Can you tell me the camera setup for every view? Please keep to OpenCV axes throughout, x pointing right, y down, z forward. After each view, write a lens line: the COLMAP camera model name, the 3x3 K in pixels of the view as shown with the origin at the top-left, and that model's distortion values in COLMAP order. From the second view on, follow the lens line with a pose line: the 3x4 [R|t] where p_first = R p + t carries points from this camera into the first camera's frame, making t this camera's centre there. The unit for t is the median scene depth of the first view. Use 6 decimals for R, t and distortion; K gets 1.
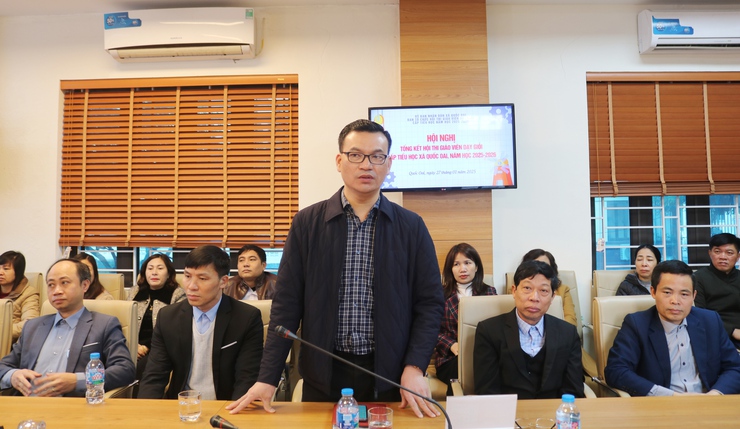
lens RADIAL K [[626.6, 0, 370.0], [0, 626.6, 189.4], [0, 0, 1]] dist [-0.000370, 0.006618]
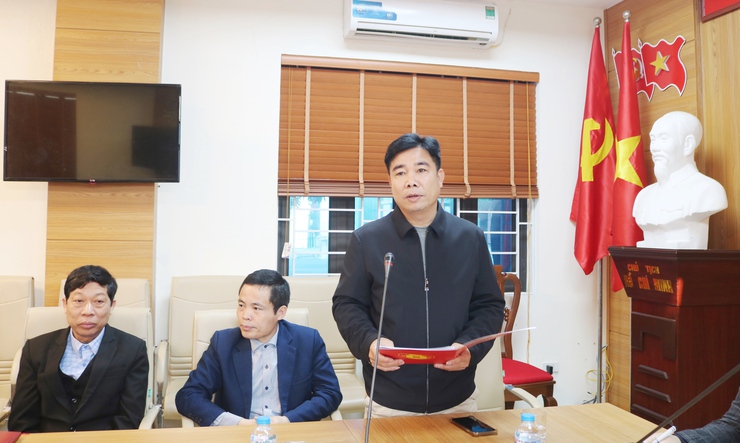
lens RADIAL K [[684.3, 0, 370.1], [0, 684.3, 183.7], [0, 0, 1]] dist [-0.067781, 0.007631]
pose [[0.985363, 0.036327, 0.166555, 0.318643], [-0.035793, 0.999340, -0.006208, -0.003164], [-0.166670, 0.000156, 0.986013, 0.030709]]
